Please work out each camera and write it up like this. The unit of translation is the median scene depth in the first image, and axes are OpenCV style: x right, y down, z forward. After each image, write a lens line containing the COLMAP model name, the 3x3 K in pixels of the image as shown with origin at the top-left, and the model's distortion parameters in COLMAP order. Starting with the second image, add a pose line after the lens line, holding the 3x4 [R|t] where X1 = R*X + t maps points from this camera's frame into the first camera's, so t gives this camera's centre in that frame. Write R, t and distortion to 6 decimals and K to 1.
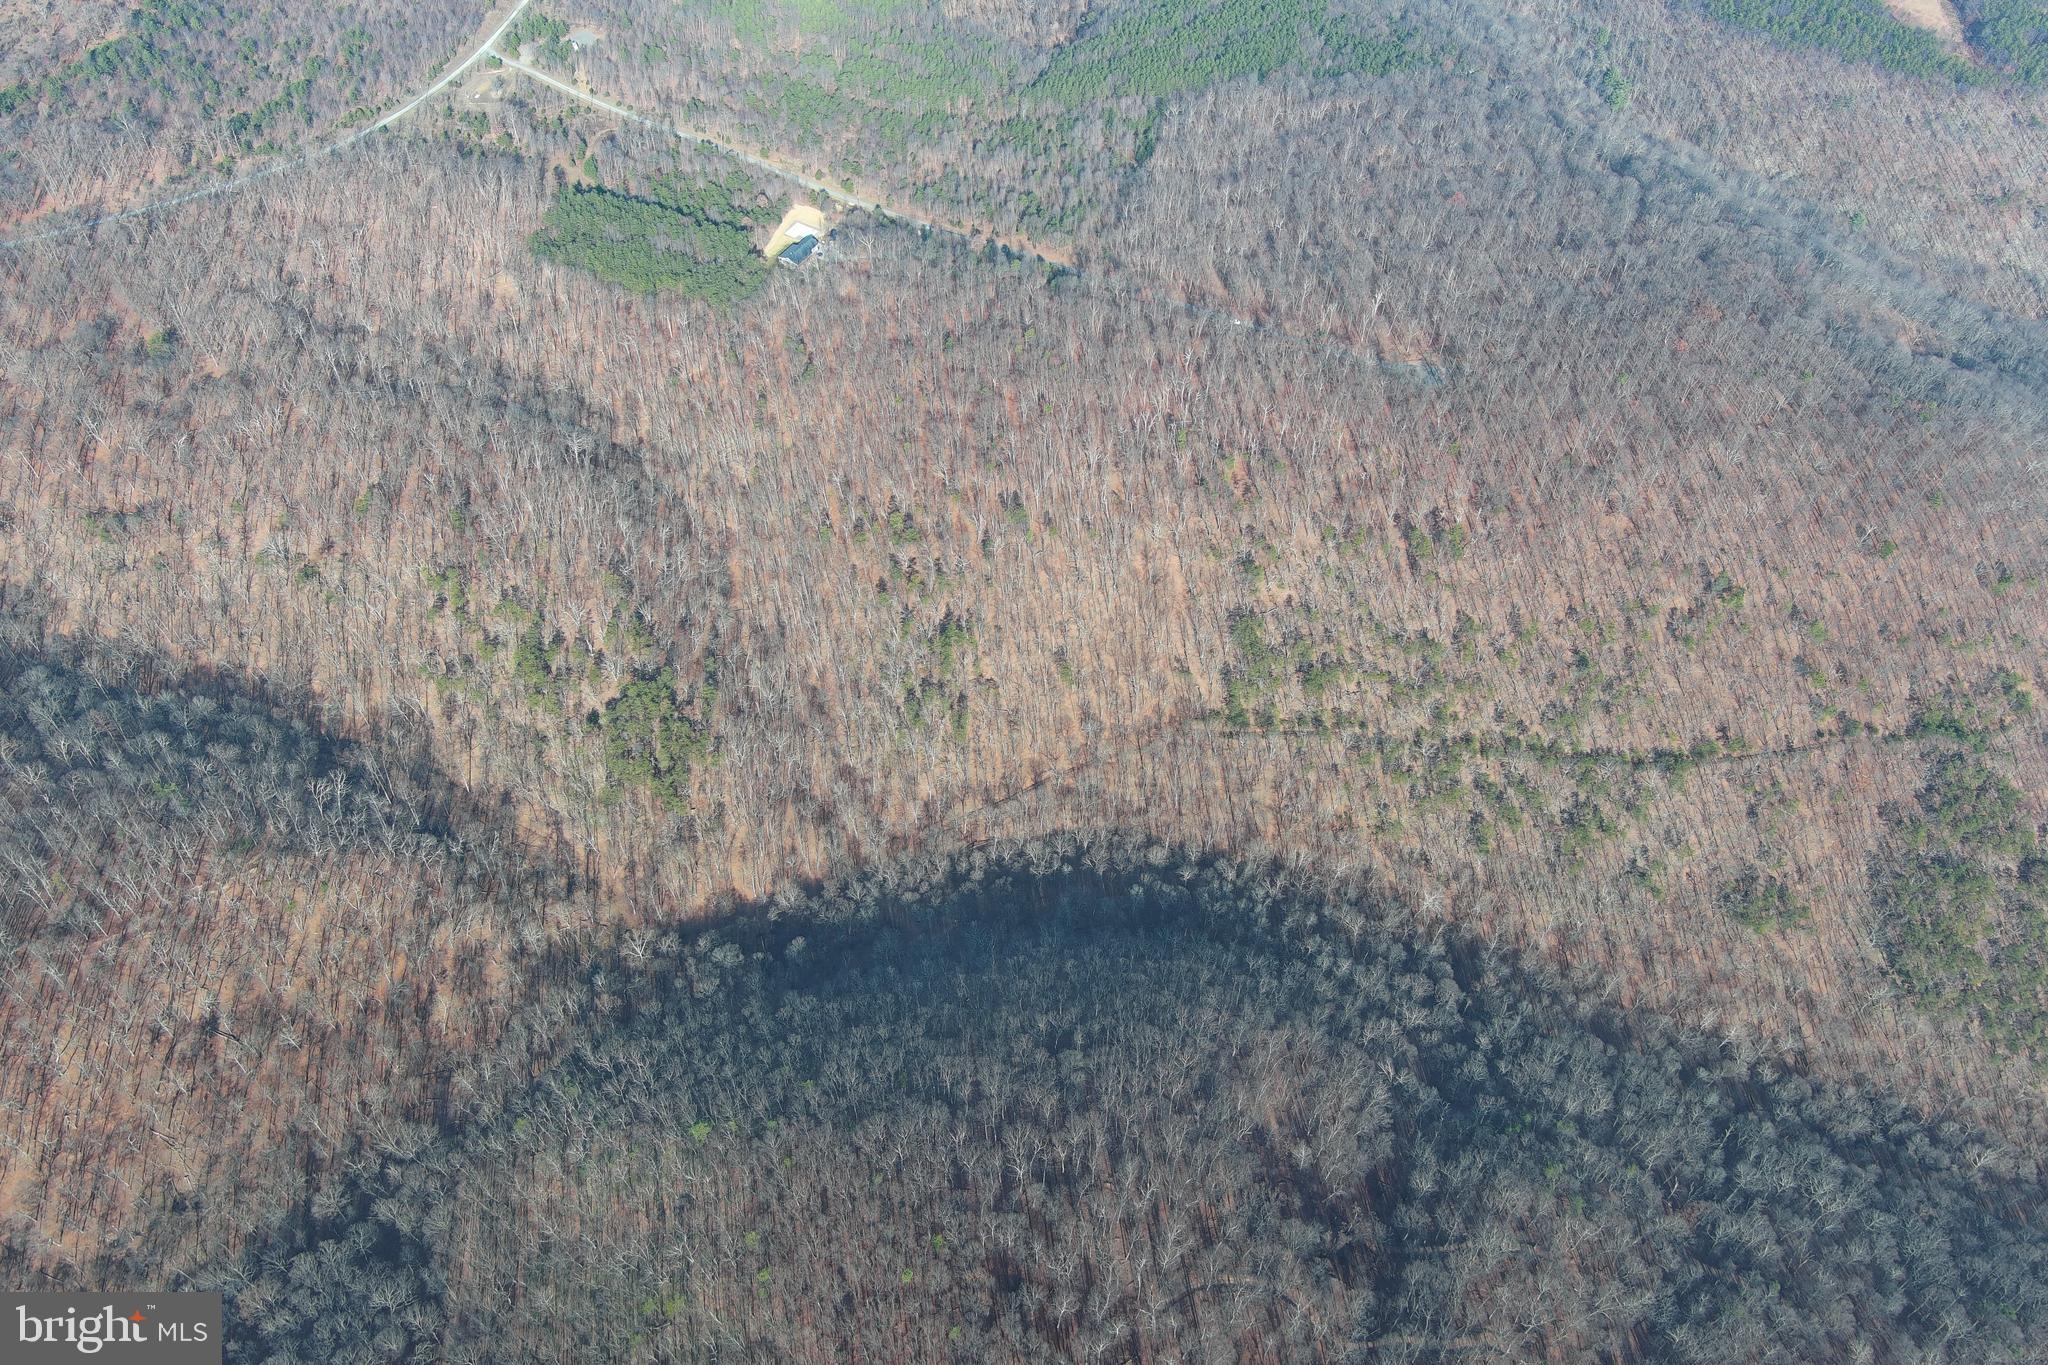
lens RADIAL K [[1575.3, 0, 1020.0], [0, 1575.3, 693.5], [0, 0, 1]] dist [0.019301, -0.015323]
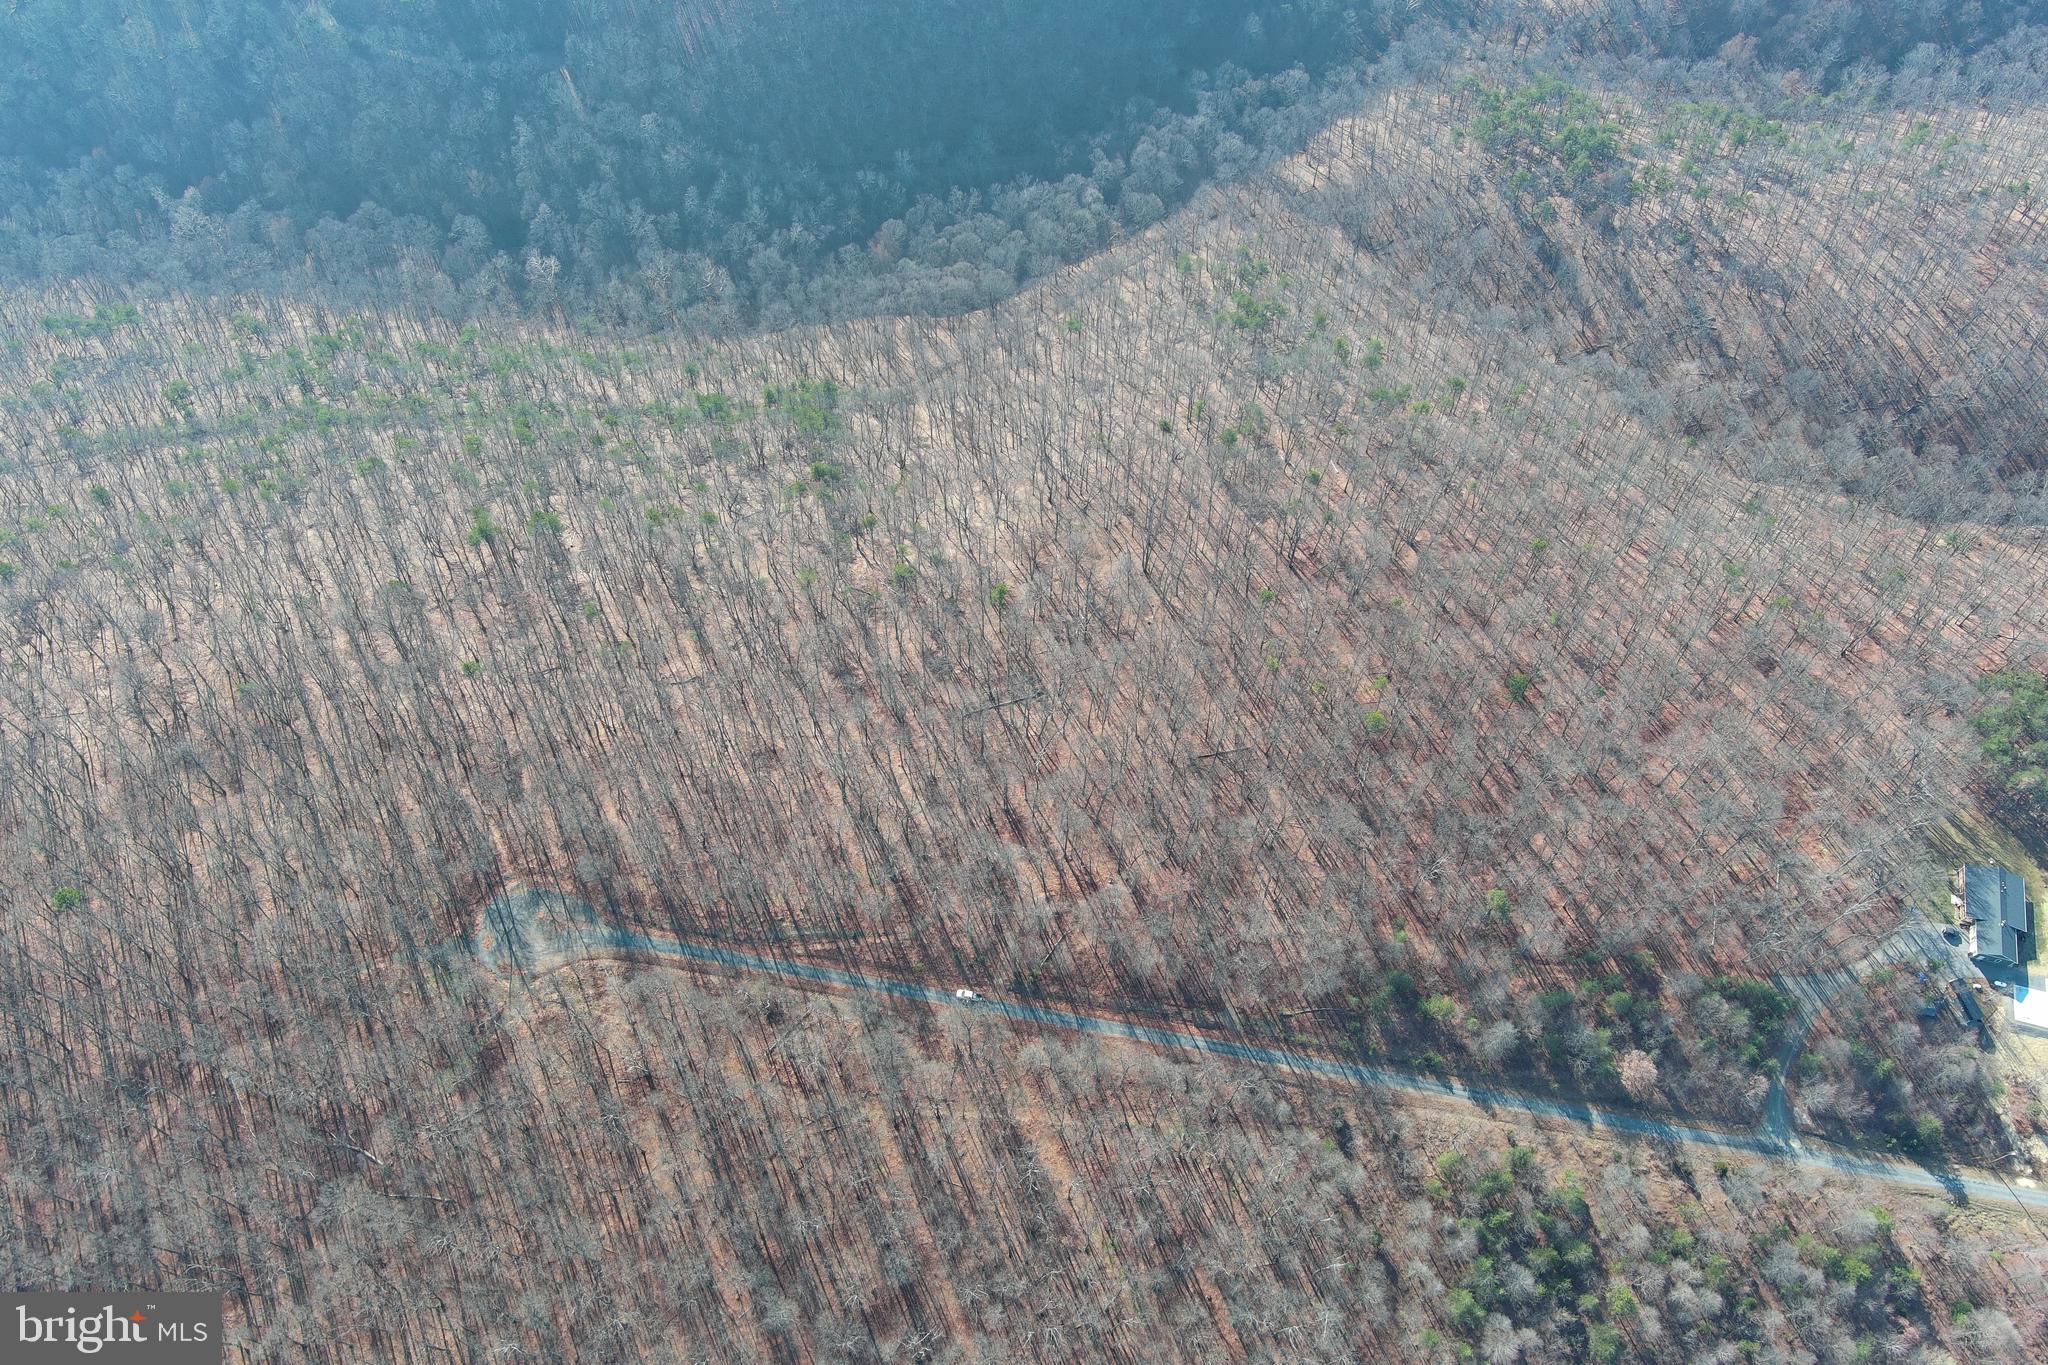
lens RADIAL K [[1587.7, 0, 1021.6], [0, 1587.7, 689.9], [0, 0, 1]] dist [0.029801, -0.029702]
pose [[-0.960188, 0.220440, -0.171594, 0.204016], [-0.241763, -0.347985, 0.905791, -0.686958], [0.139960, 0.911215, 0.387425, 0.868321]]
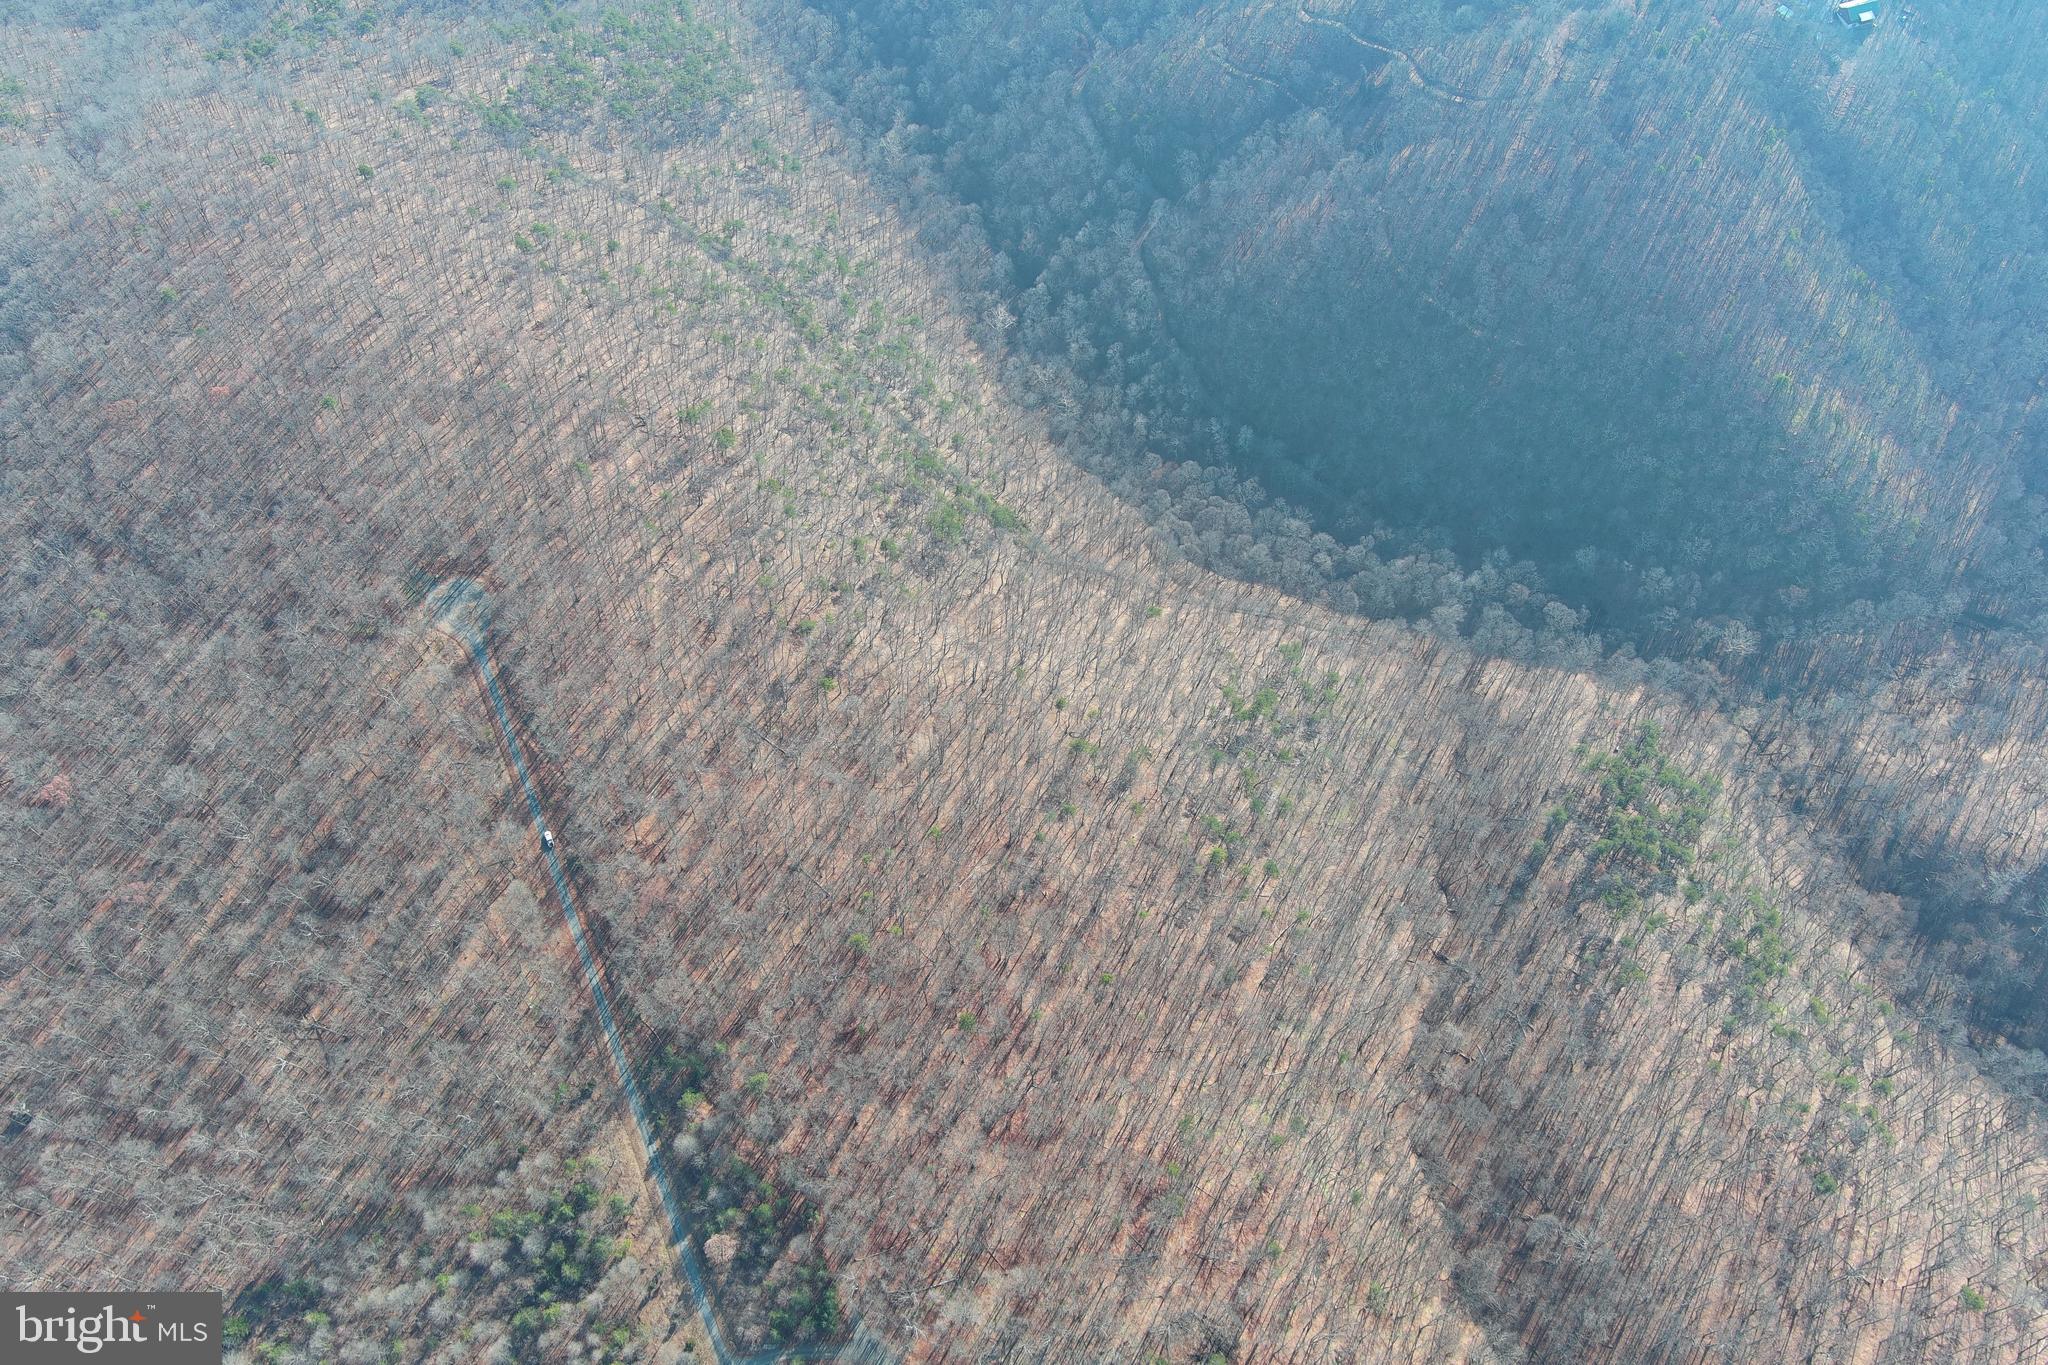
lens RADIAL K [[1587.7, 0, 1021.6], [0, 1587.7, 689.9], [0, 0, 1]] dist [0.029801, -0.029702]
pose [[-0.776258, -0.554655, 0.299635, -0.188098], [0.489928, -0.231661, 0.840419, -0.755057], [-0.396729, 0.799182, 0.451569, 0.679083]]
